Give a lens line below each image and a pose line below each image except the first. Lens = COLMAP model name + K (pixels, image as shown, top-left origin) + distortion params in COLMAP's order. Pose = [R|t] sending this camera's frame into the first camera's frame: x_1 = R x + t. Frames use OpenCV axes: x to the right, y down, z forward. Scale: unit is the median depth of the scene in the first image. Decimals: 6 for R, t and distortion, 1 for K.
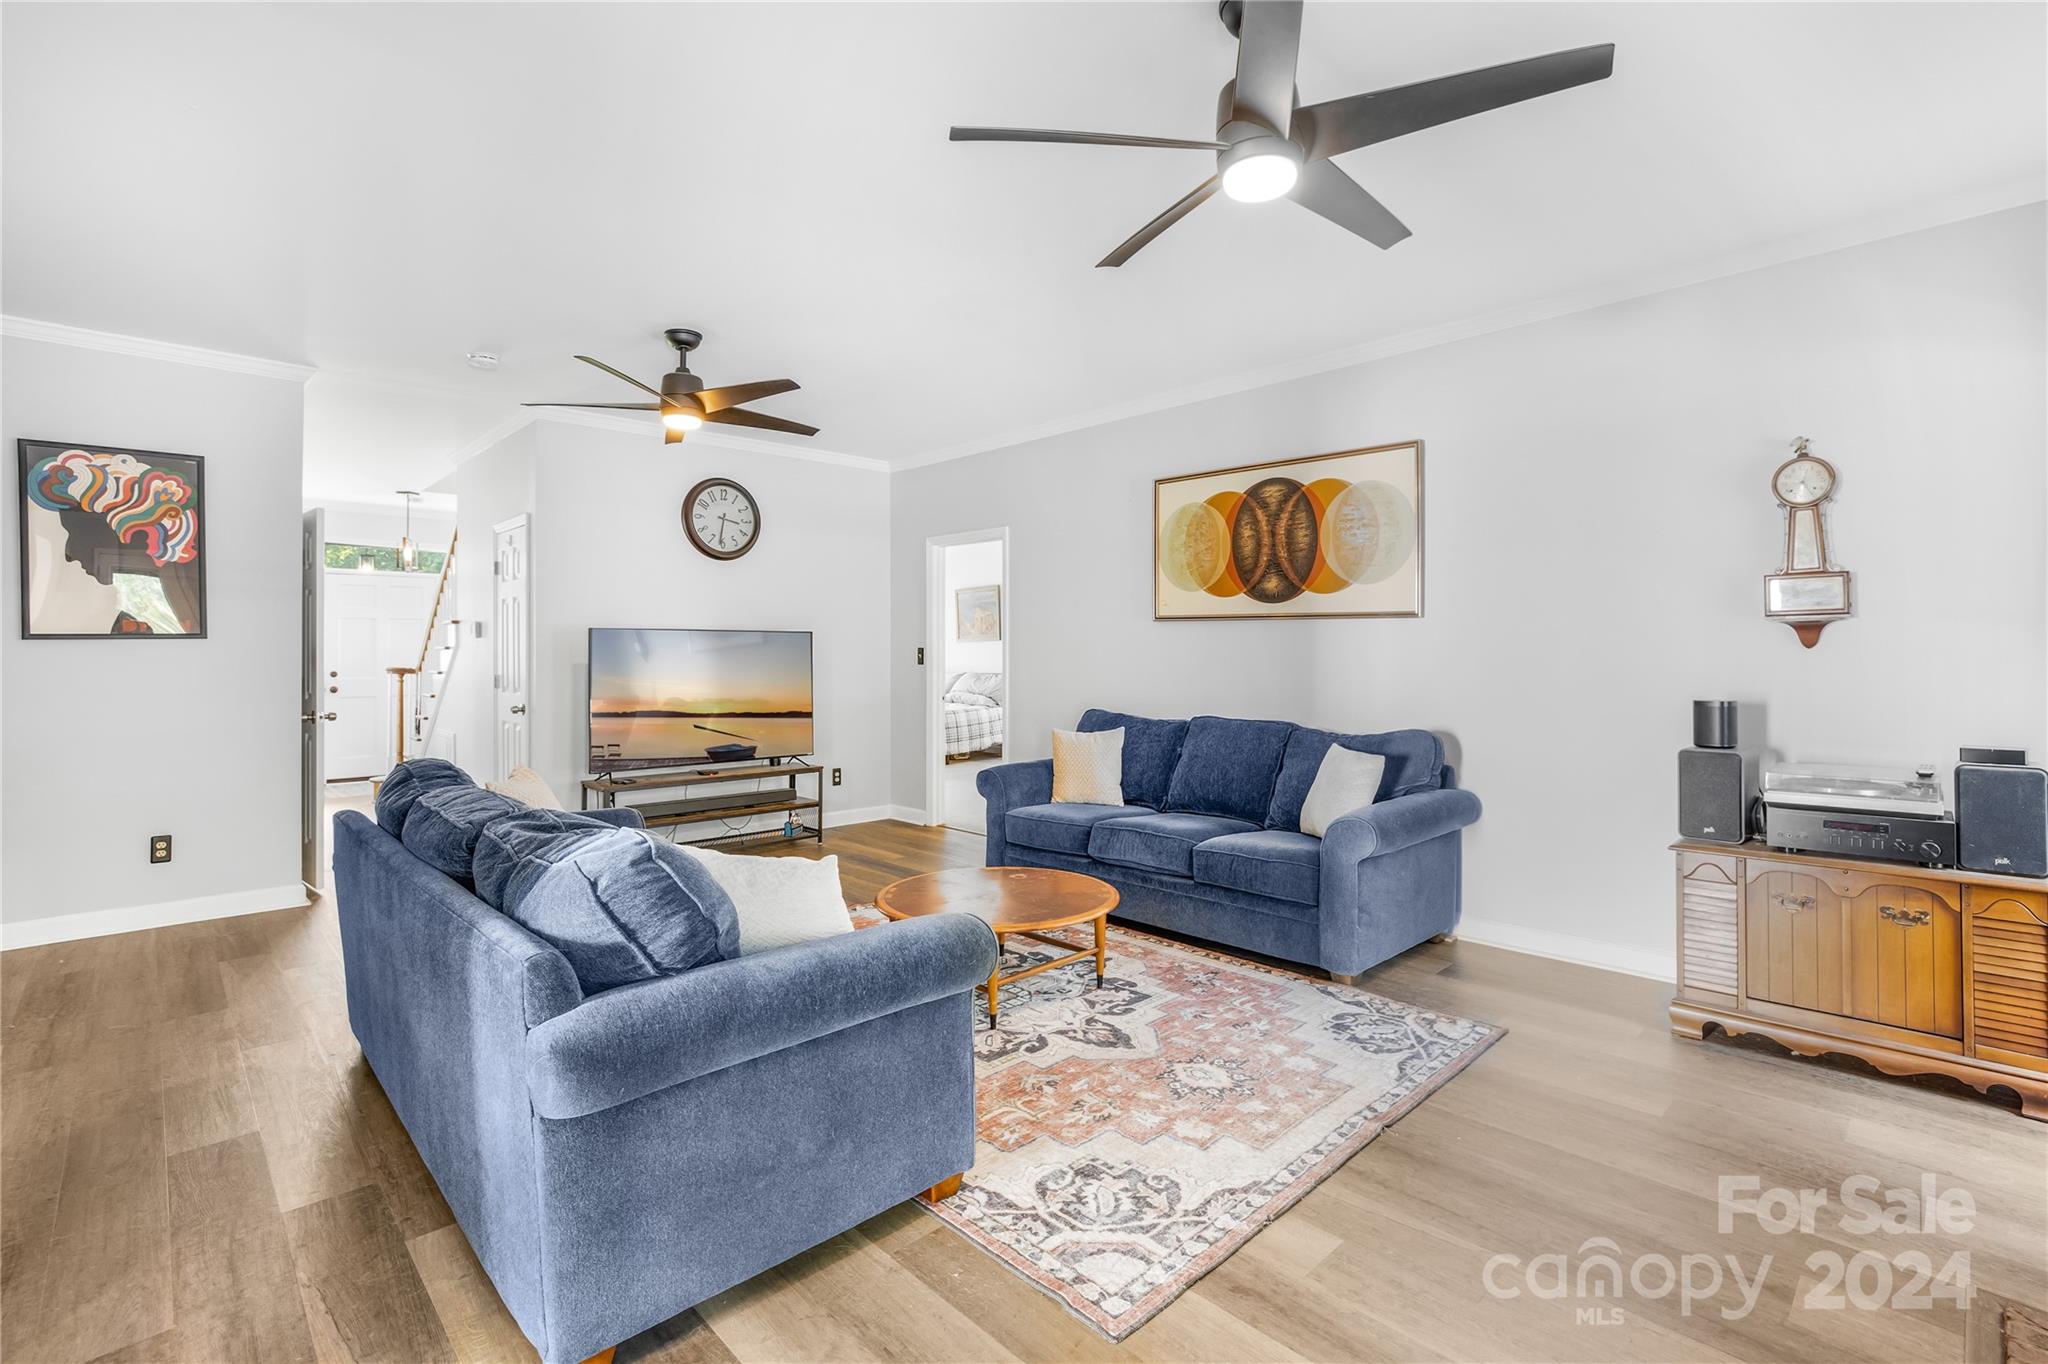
lens RADIAL K [[917.9, 0, 1022.4], [0, 917.9, 652.8], [0, 0, 1]] dist [-0.052039, 0.022378]
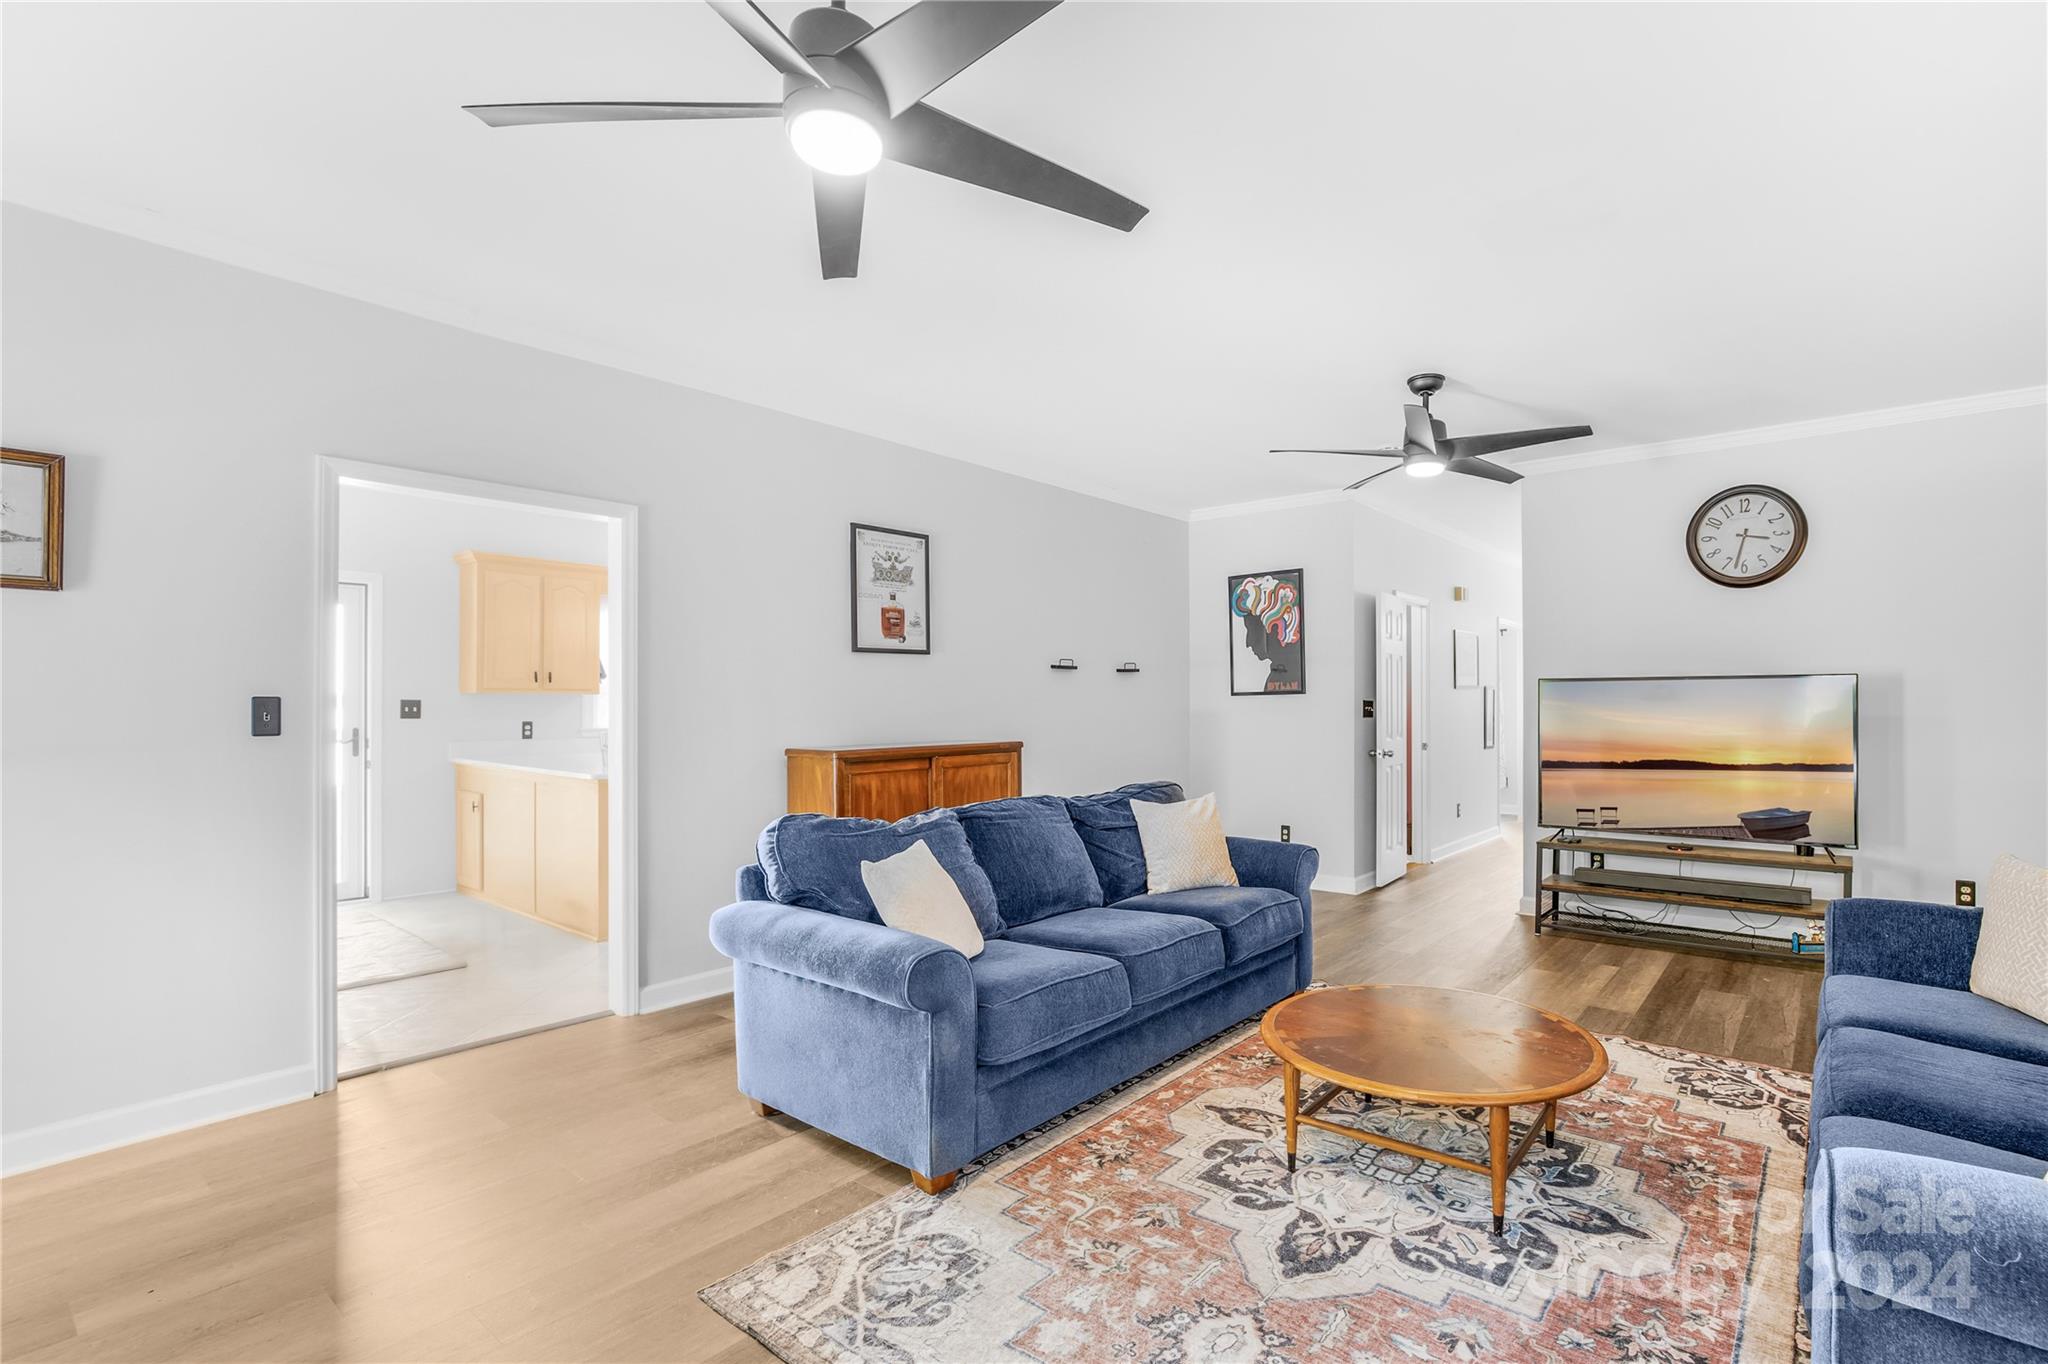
lens RADIAL K [[903.9, 0, 1144.7], [0, 903.9, 703.8], [0, 0, 1]] dist [-0.018155, 0.000775]
pose [[0.197415, 0.001768, -0.980318, 0.479907], [0.001996, 0.999996, 0.002205, -0.003961], [0.980318, -0.002392, 0.197411, 0.470272]]
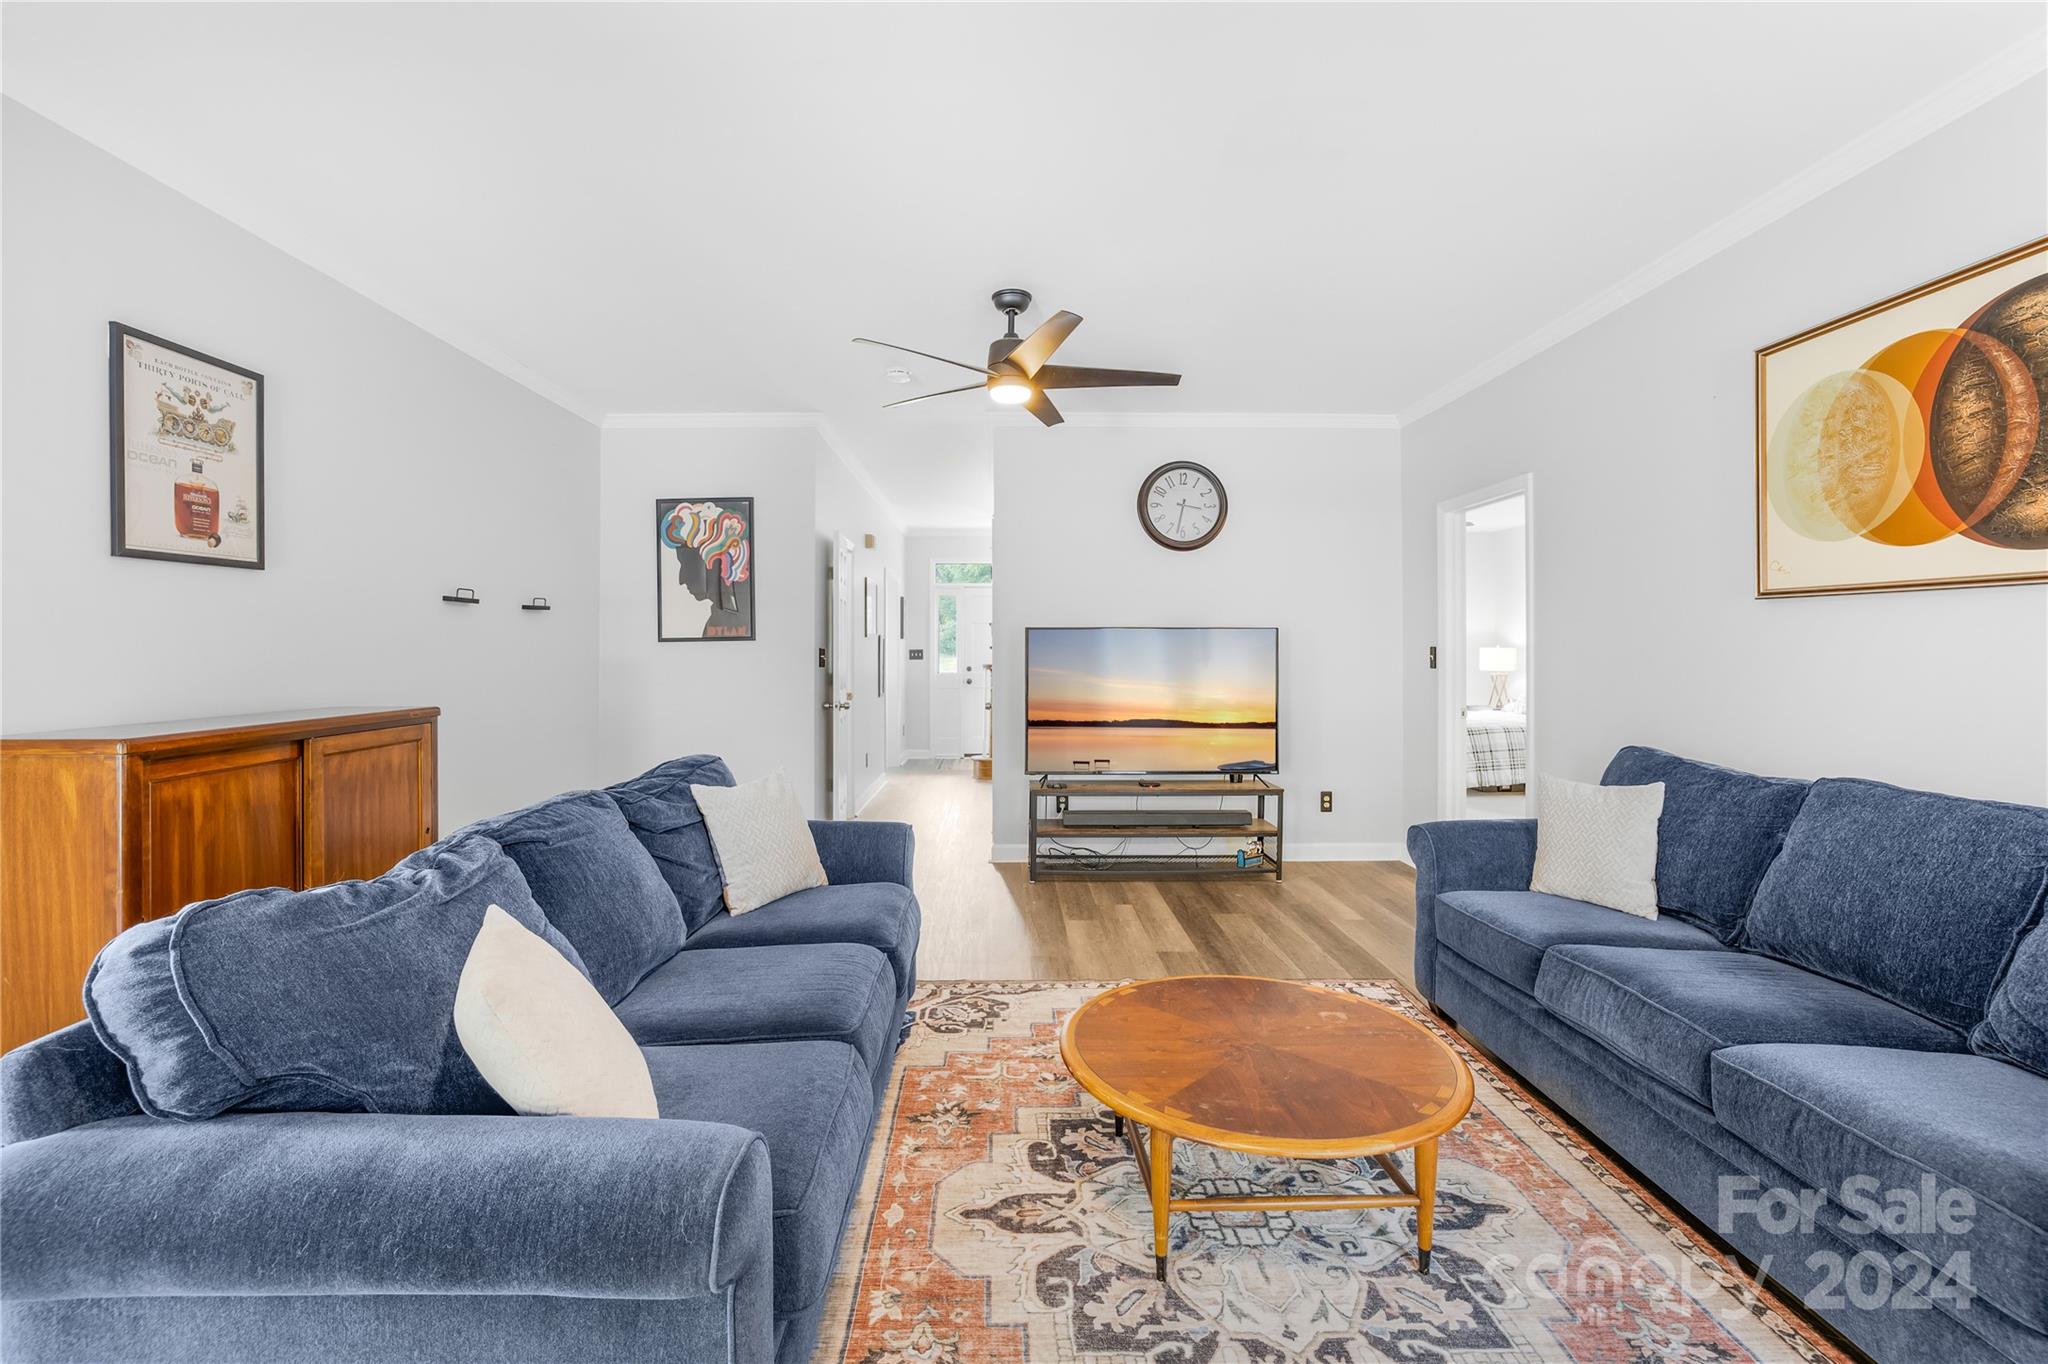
lens RADIAL K [[877.8, 0, 994.6], [0, 877.8, 646.2], [0, 0, 1]] dist [-0.041655, 0.016068]
pose [[0.732601, -0.002601, -0.680653, 0.182560], [-0.001161, 0.999986, -0.005071, -0.002469], [0.680657, 0.004505, 0.732588, 0.331858]]
